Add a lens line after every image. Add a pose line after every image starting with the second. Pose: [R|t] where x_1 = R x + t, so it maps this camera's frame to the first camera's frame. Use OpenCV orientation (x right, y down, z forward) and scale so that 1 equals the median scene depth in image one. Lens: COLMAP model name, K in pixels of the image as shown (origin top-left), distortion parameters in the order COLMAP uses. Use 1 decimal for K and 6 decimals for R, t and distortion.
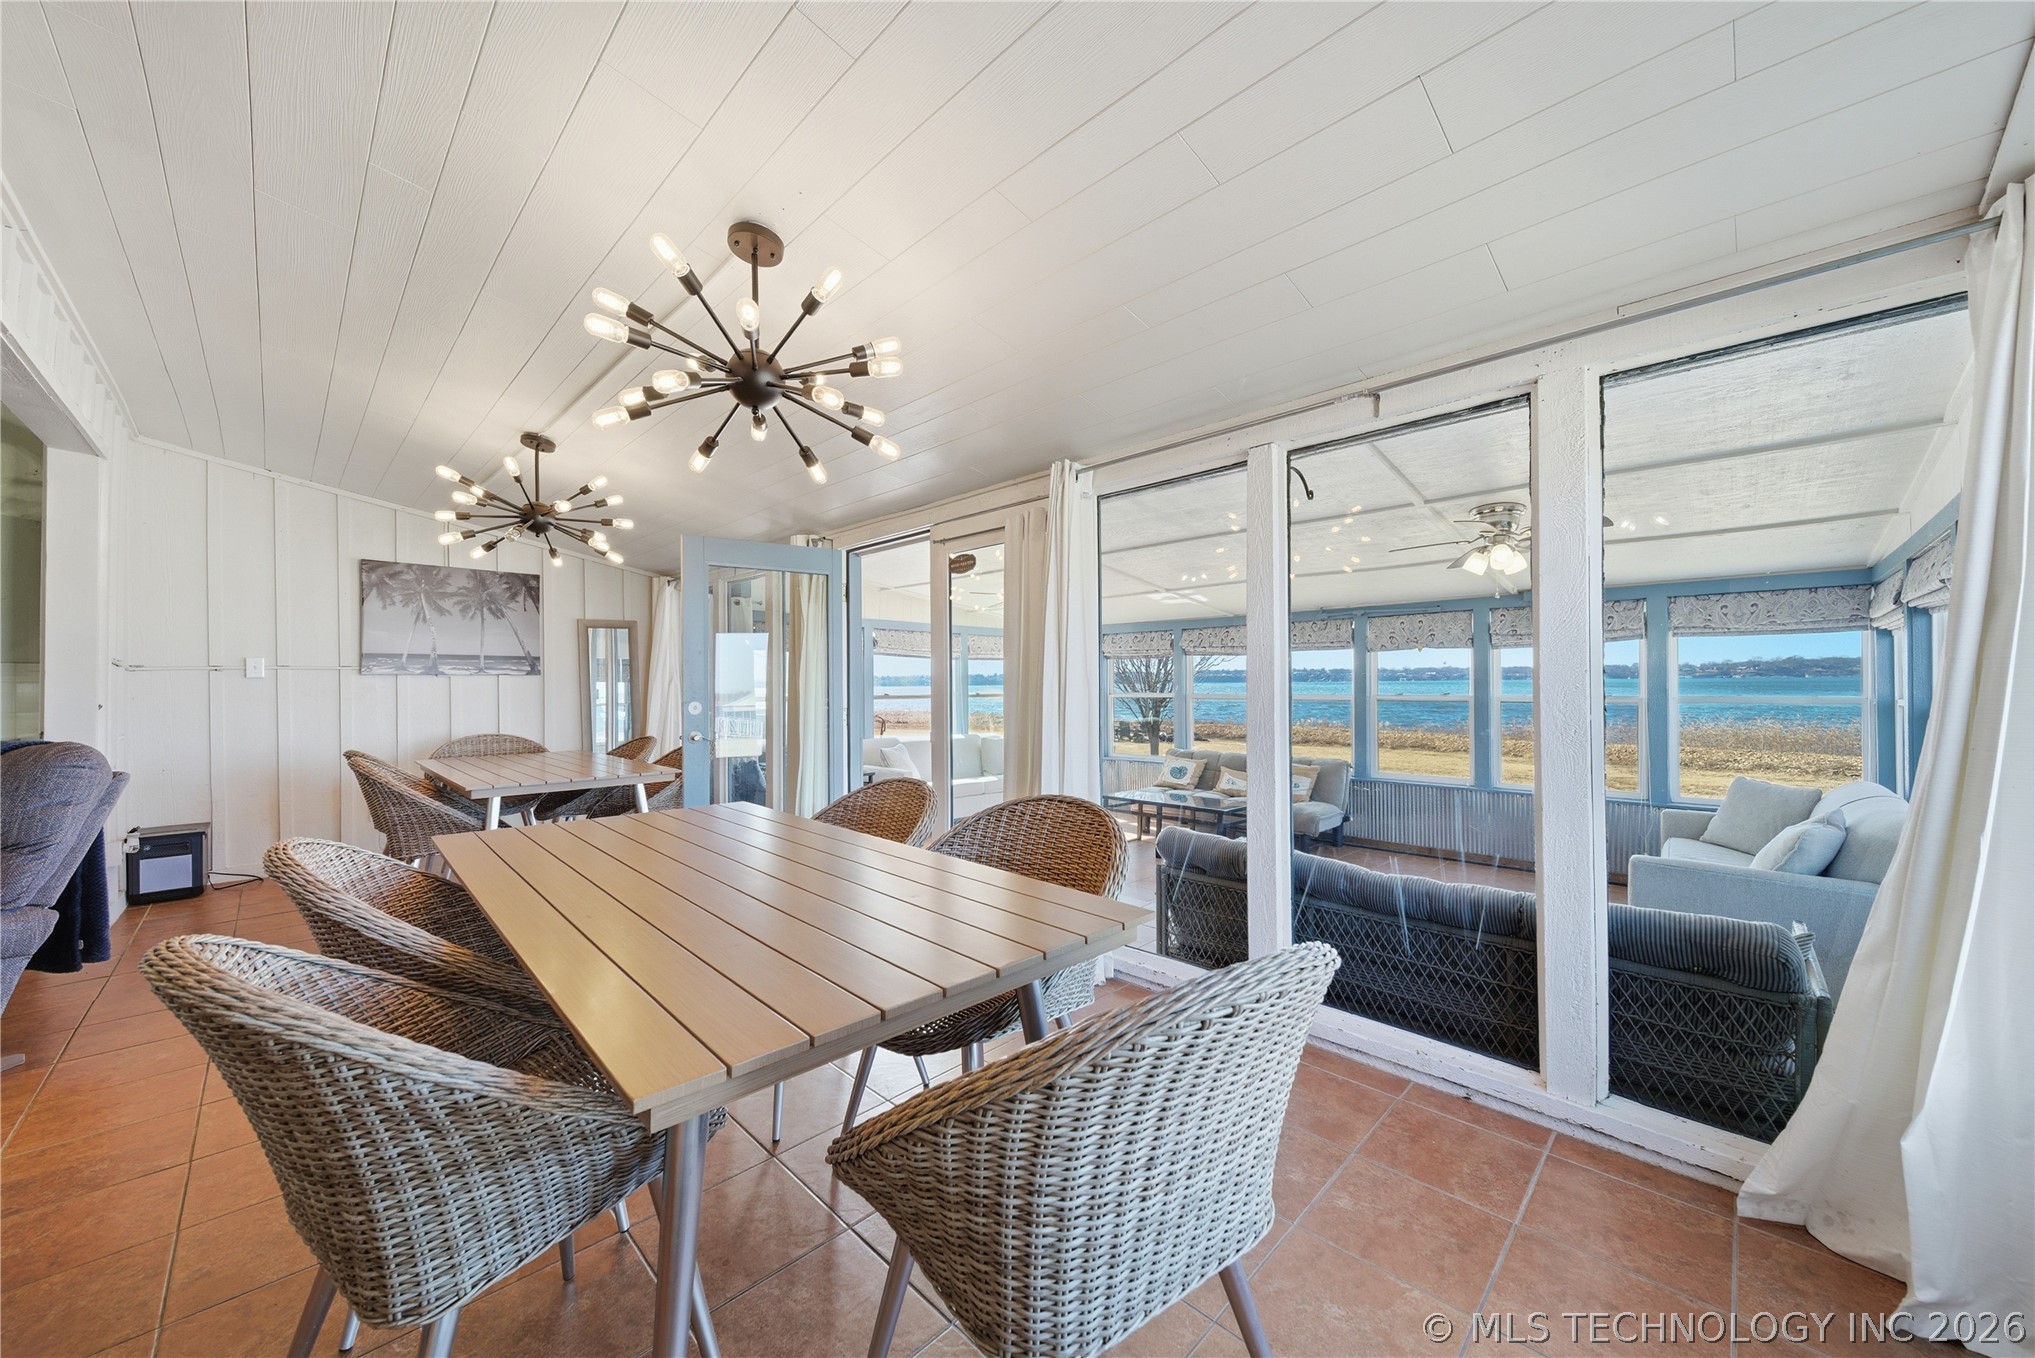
lens RADIAL K [[740.0, 0, 1015.7], [0, 740.0, 685.0], [0, 0, 1]] dist [0.000420, -0.000471]
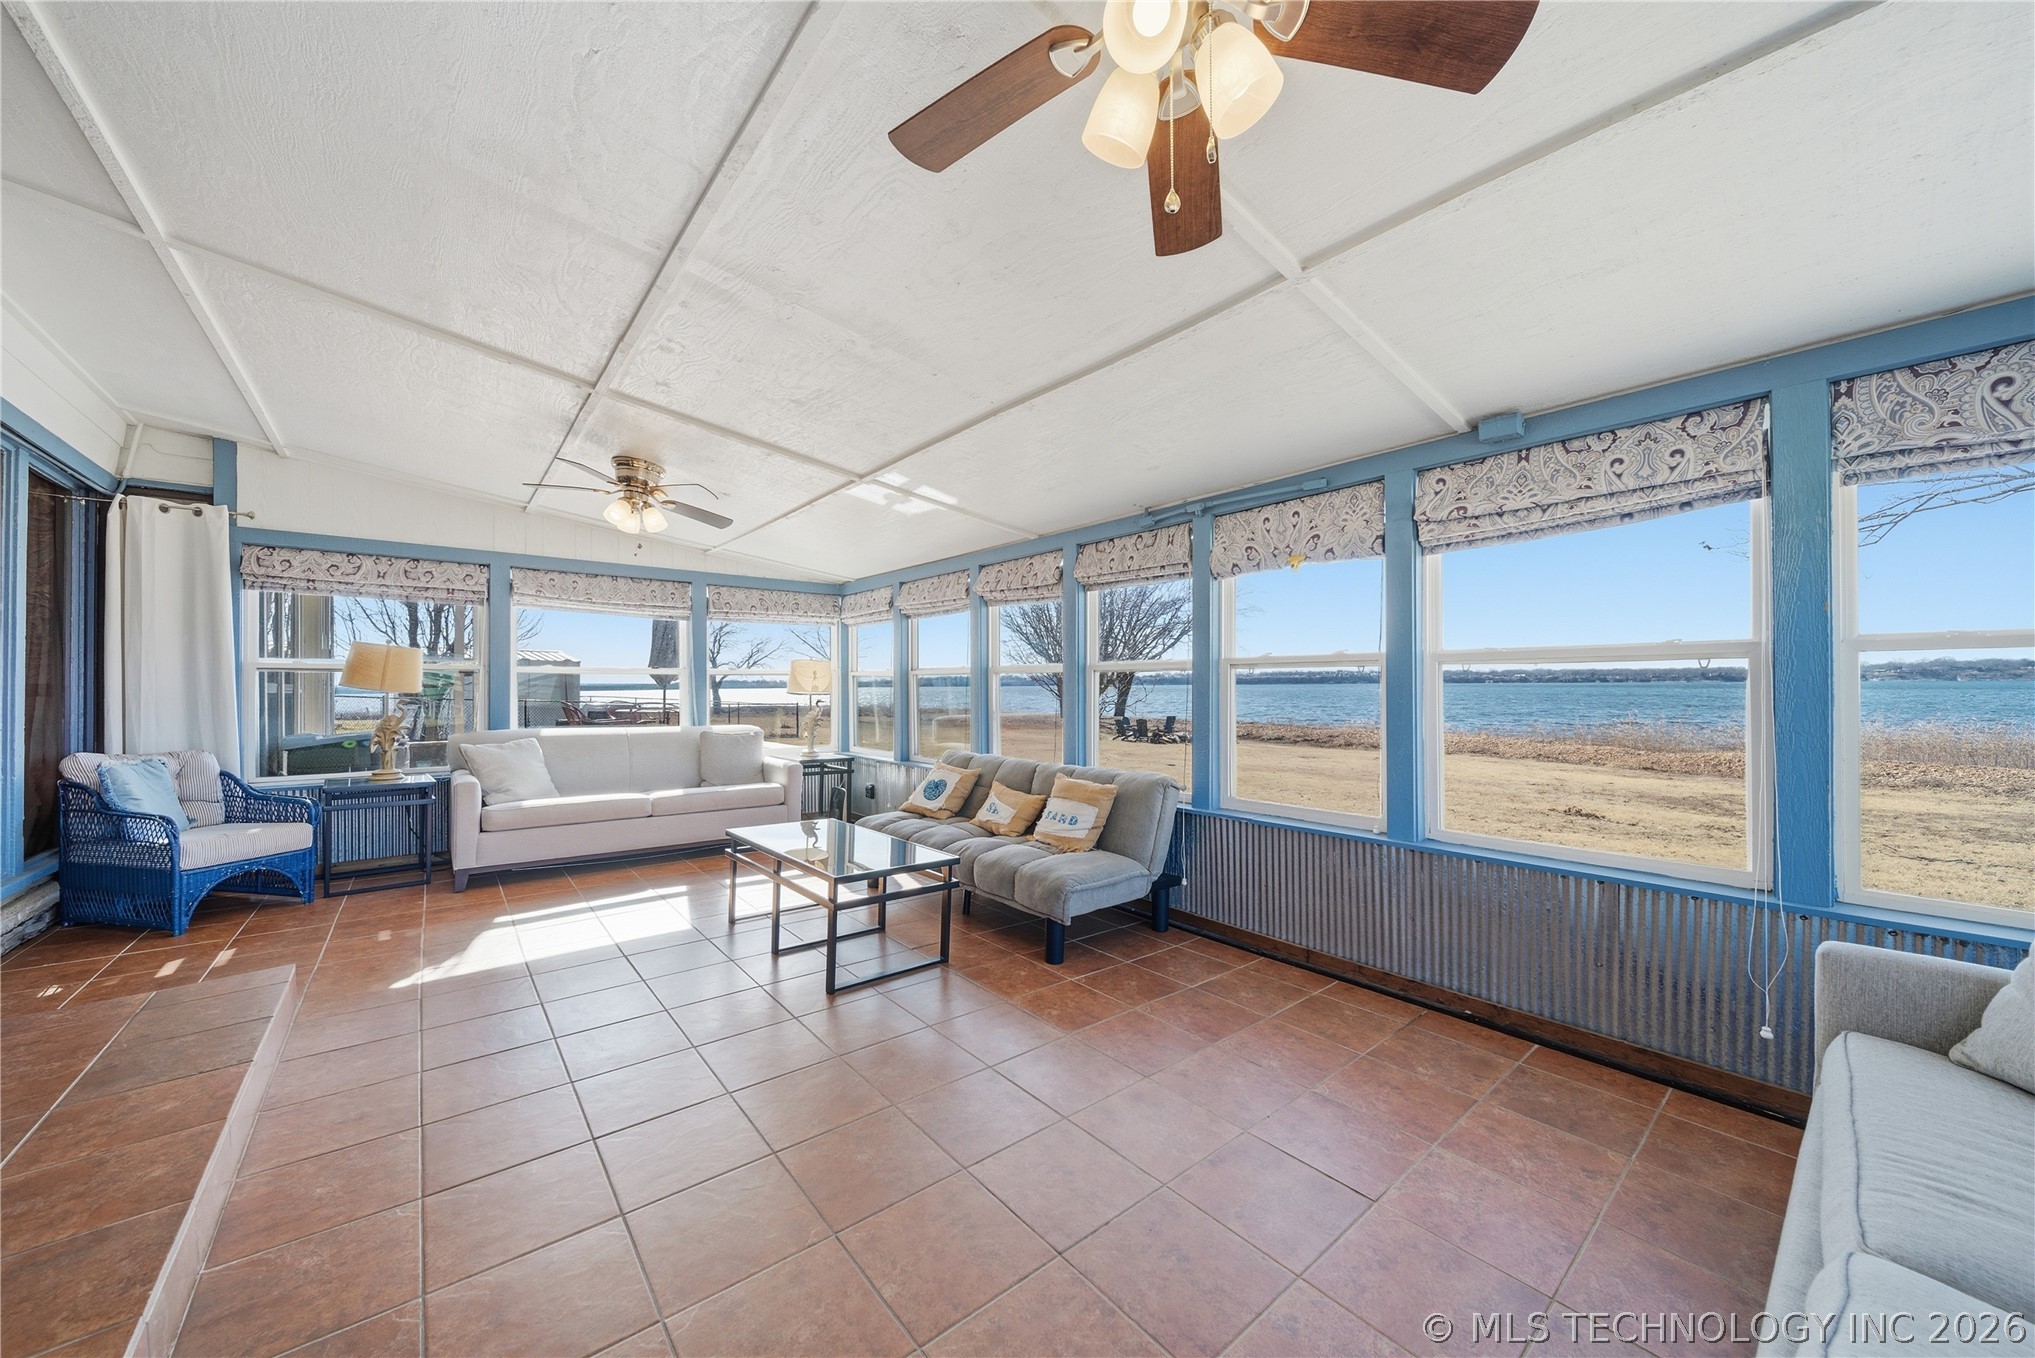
lens RADIAL K [[740.0, 0, 1000.9], [0, 740.0, 681.1], [0, 0, 1]] dist [0.000420, -0.000471]
pose [[0.995368, 0.003730, -0.096065, 0.373023], [-0.004173, 0.999982, -0.004415, 0.034132], [0.096047, 0.004796, 0.995365, 0.439583]]
